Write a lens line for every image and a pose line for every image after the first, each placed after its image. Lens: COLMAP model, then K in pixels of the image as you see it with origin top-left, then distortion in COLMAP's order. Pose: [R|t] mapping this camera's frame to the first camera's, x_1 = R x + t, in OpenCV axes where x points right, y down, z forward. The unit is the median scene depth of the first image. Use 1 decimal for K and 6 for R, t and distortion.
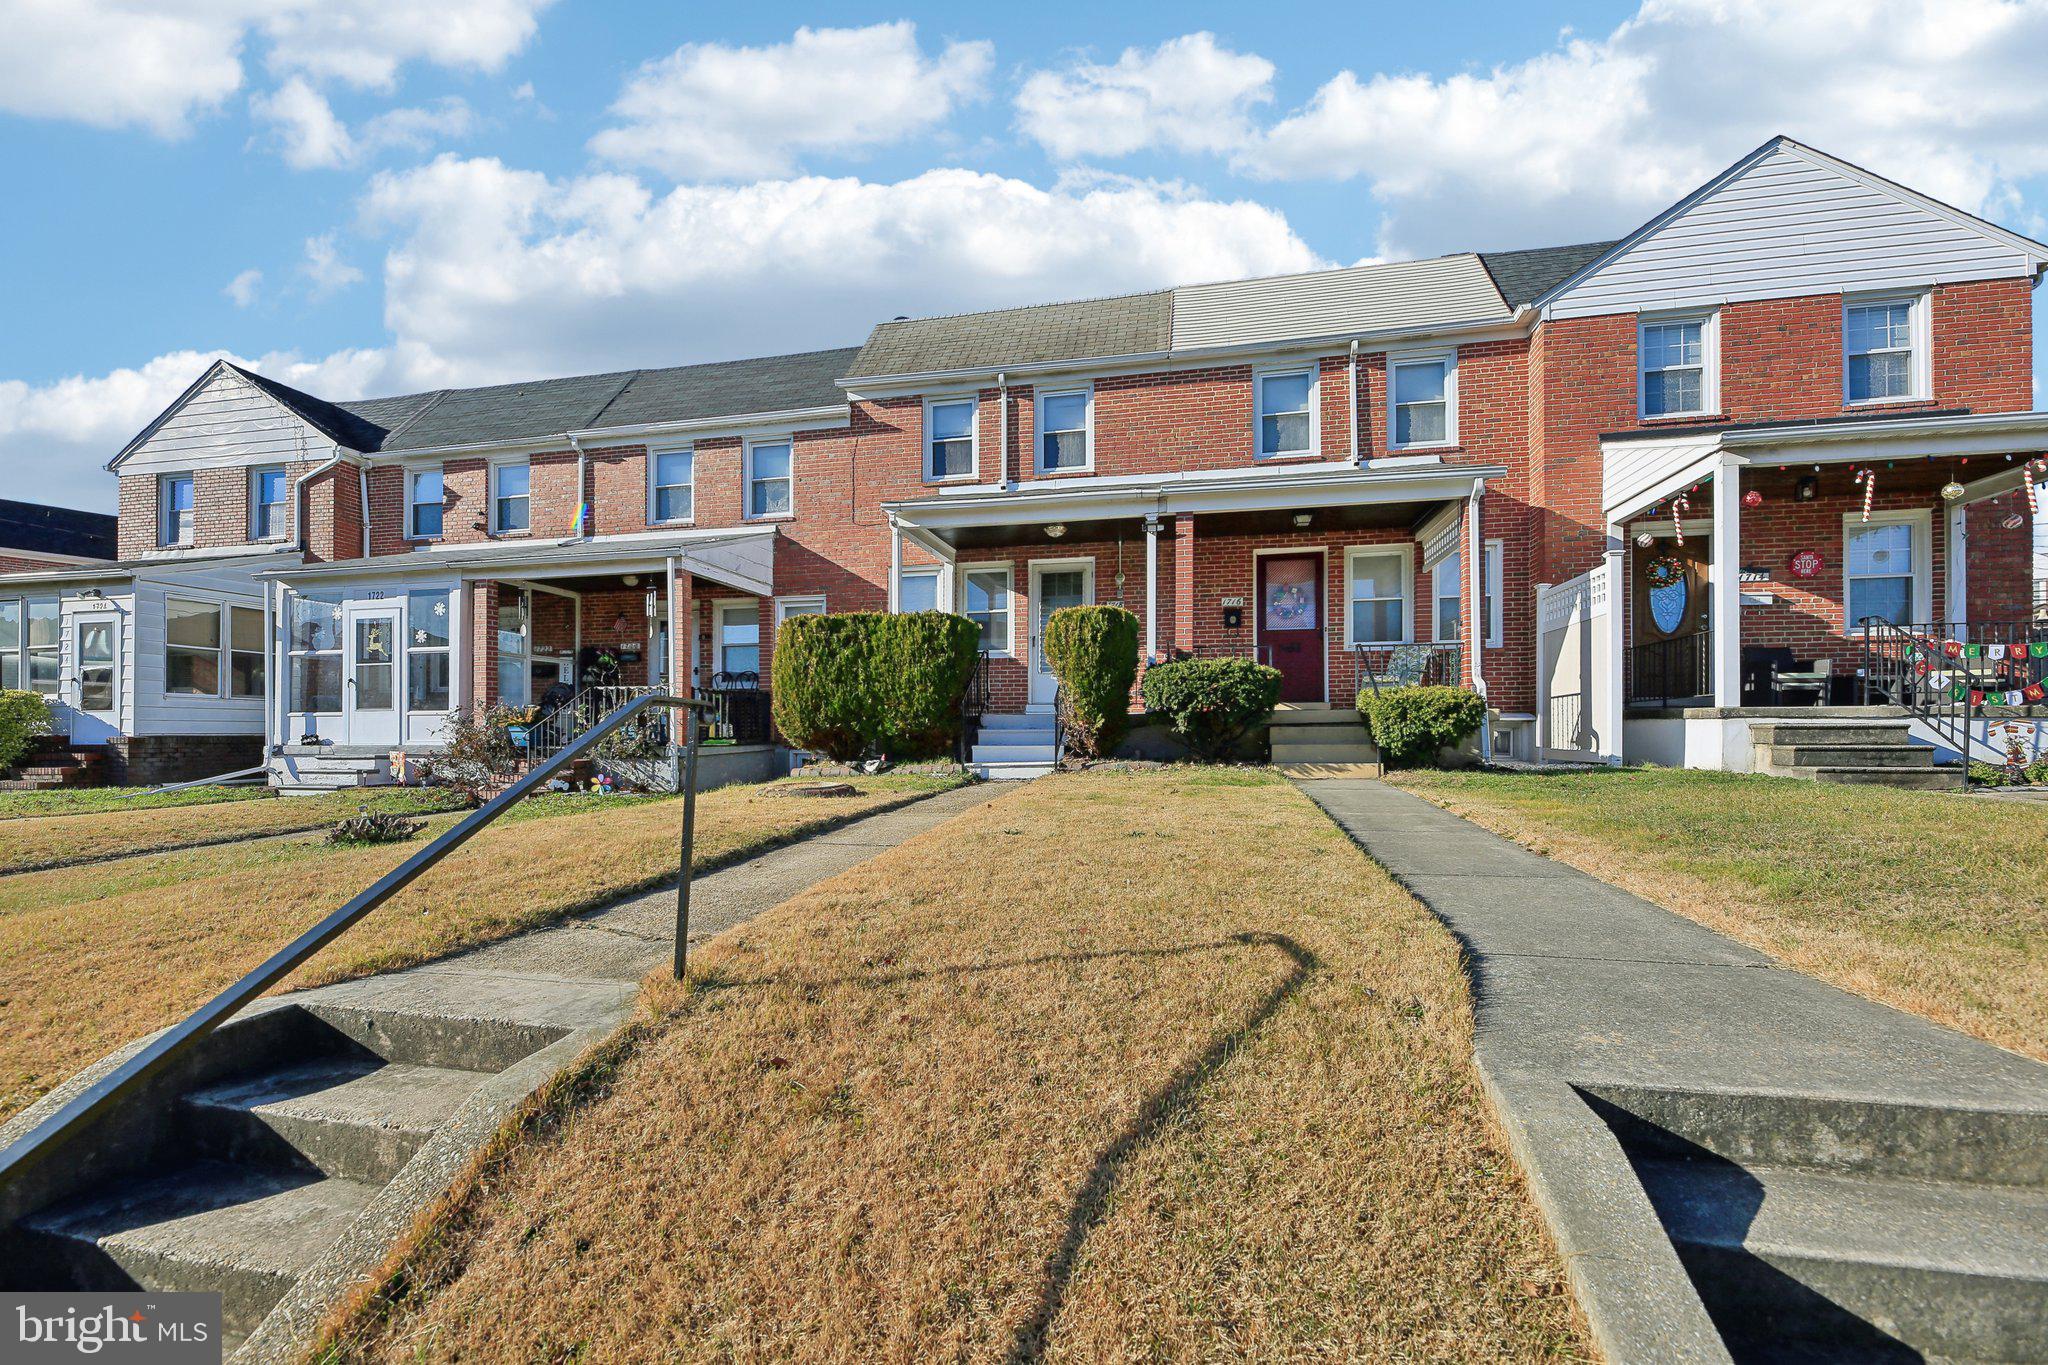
lens RADIAL K [[829.4, 0, 1059.9], [0, 829.4, 736.1], [0, 0, 1]] dist [0.000269, -0.001236]
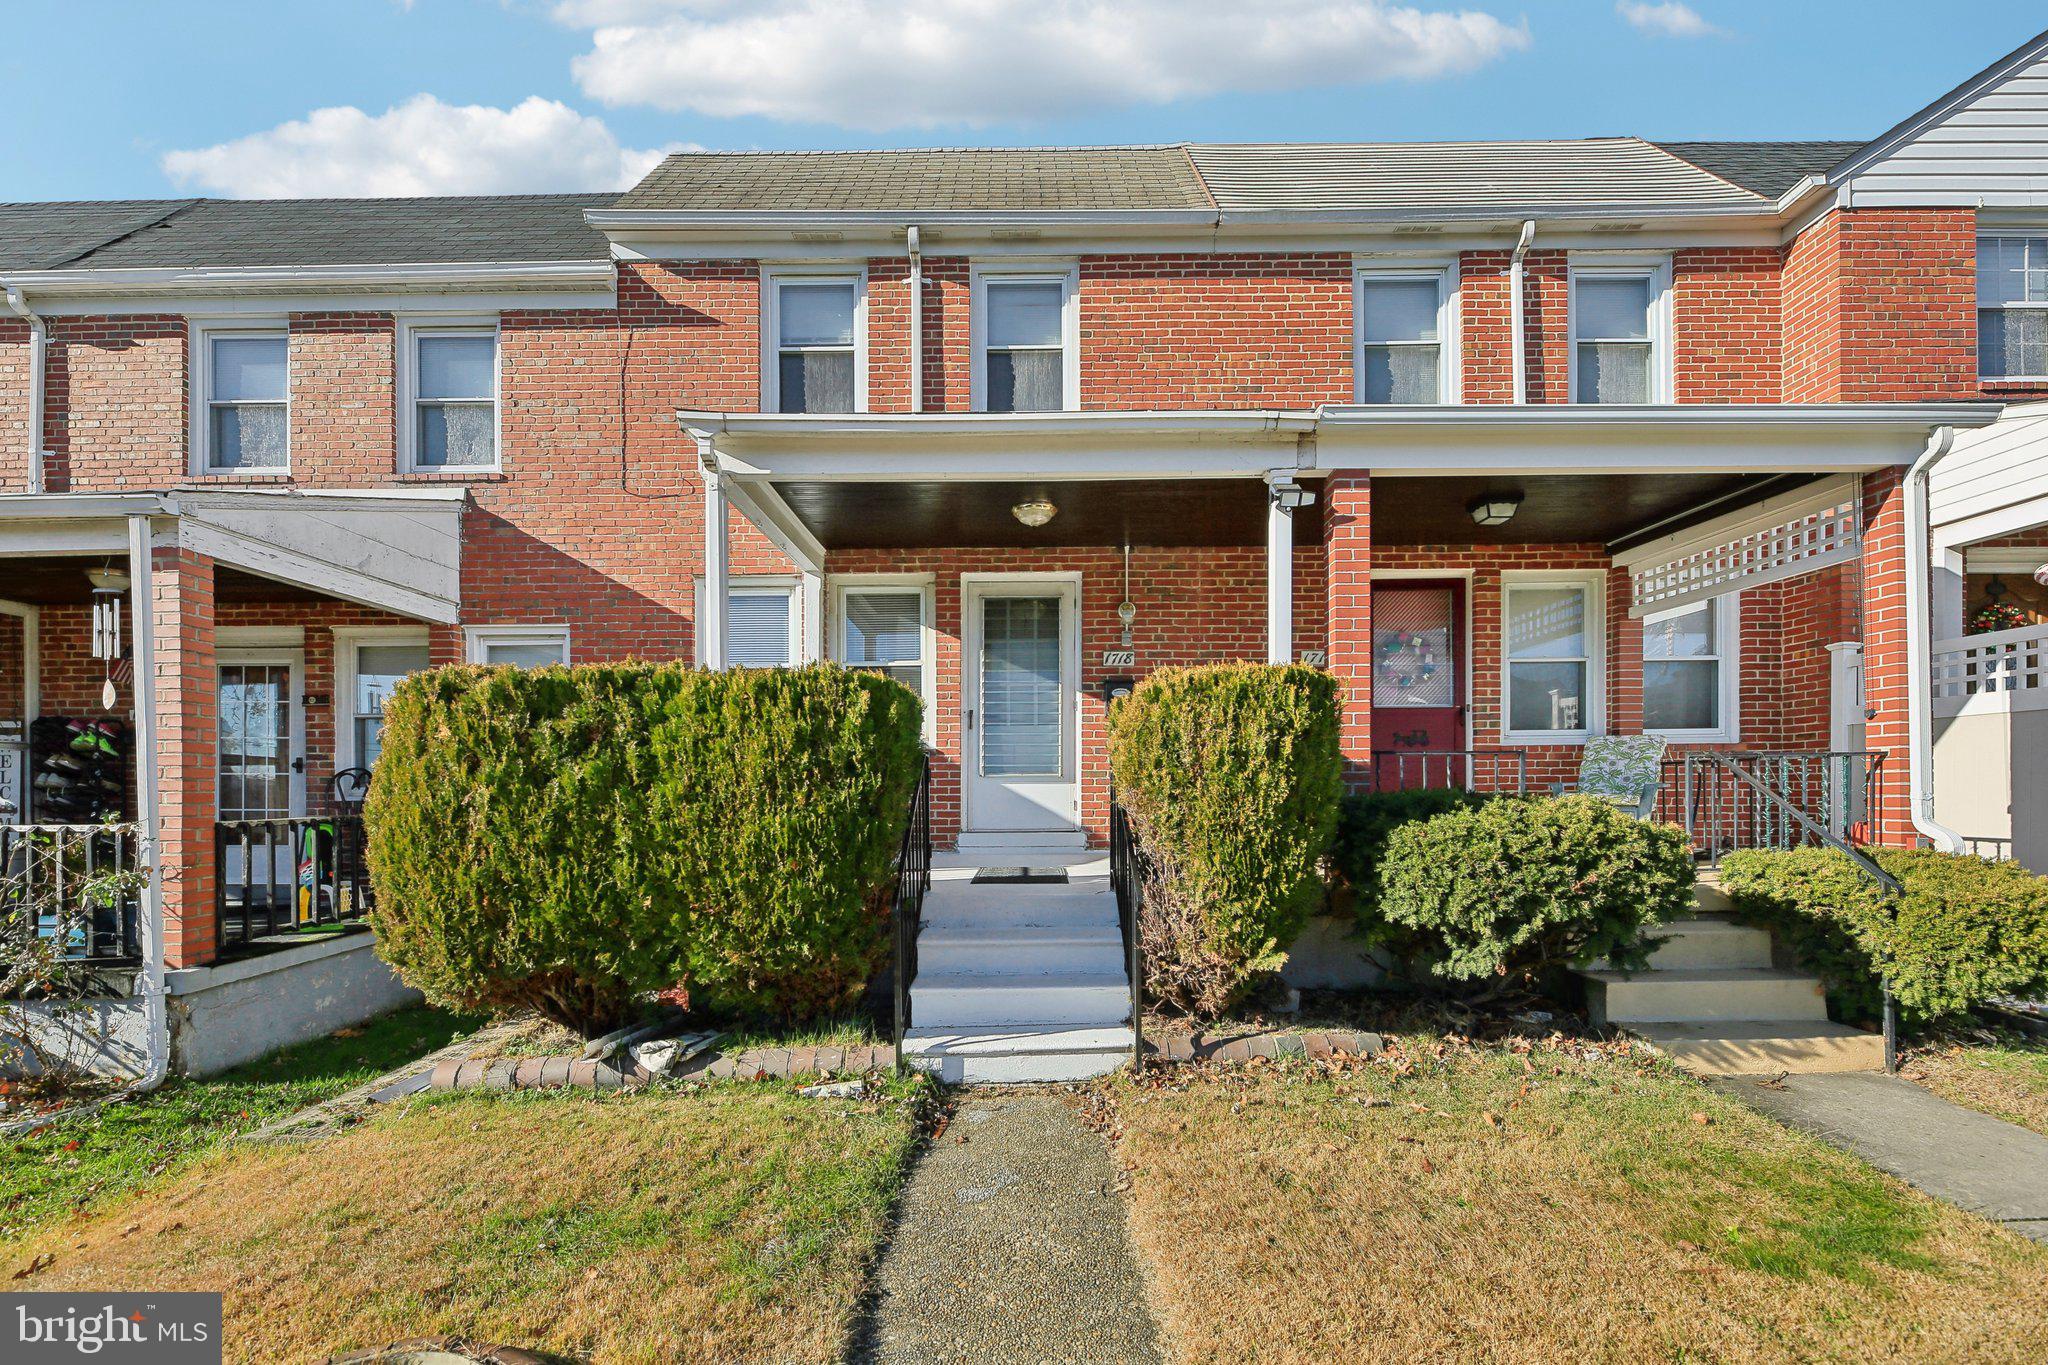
lens RADIAL K [[829.4, 0, 1033.4], [0, 829.4, 789.5], [0, 0, 1]] dist [0.000269, -0.001236]
pose [[0.982507, -0.003844, 0.186186, -0.103836], [0.003057, 0.999985, 0.004518, -0.076628], [-0.186200, -0.003870, 0.982504, 0.488301]]
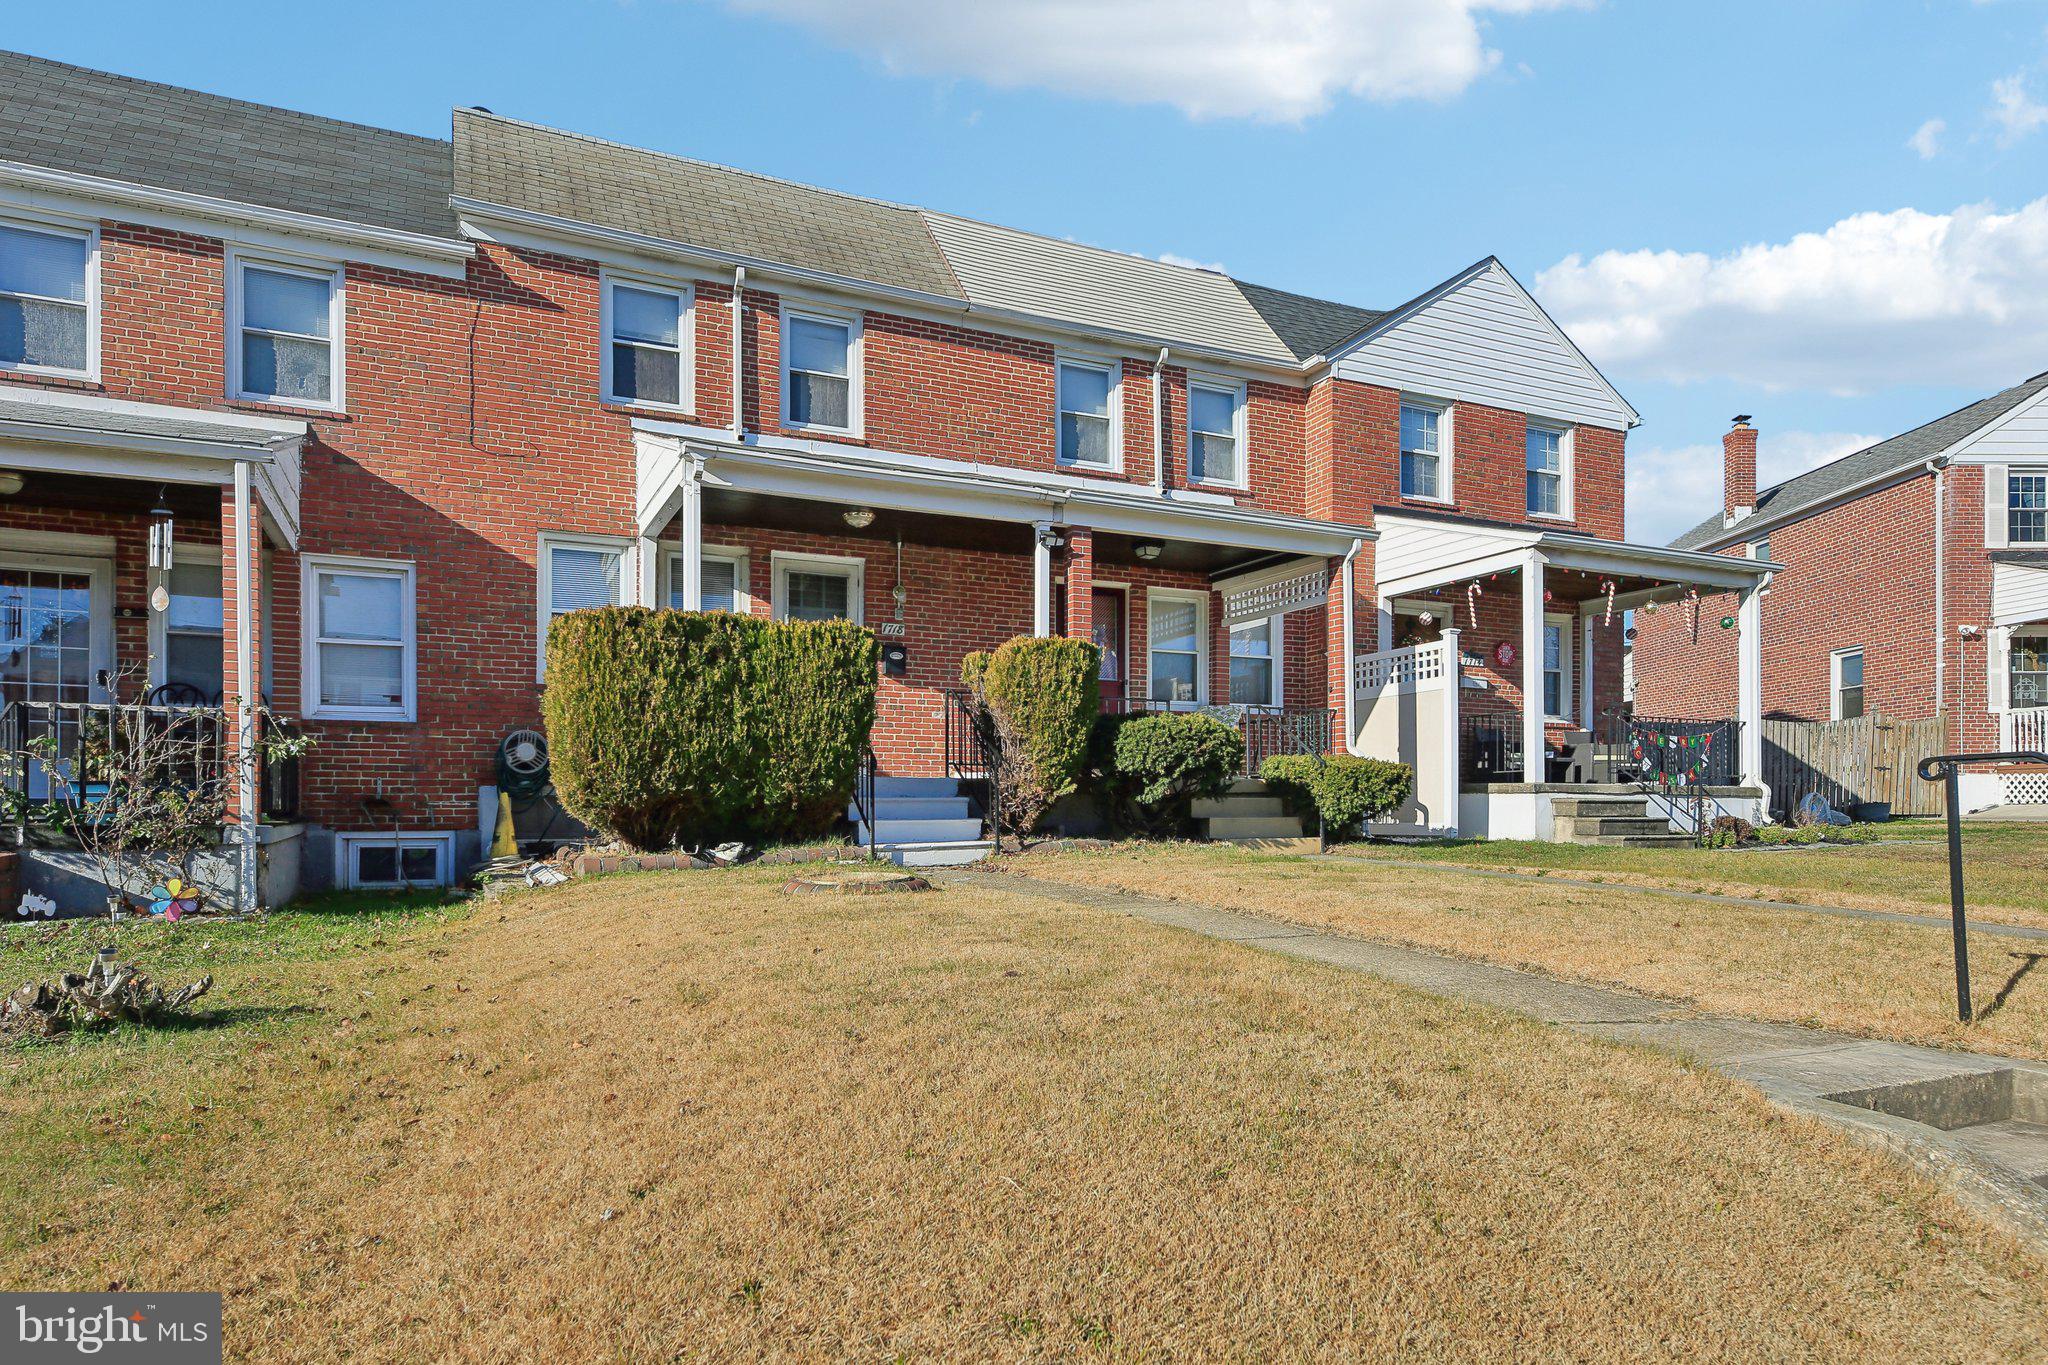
lens RADIAL K [[1181.3, 0, 1014.9], [0, 1181.3, 818.2], [0, 0, 1]] dist [0.005302, 0.000868]
pose [[0.807790, -0.000724, 0.589470, -0.493906], [-0.000277, 0.999999, 0.001607, 0.007089], [-0.589470, -0.001462, 0.807789, 0.105422]]
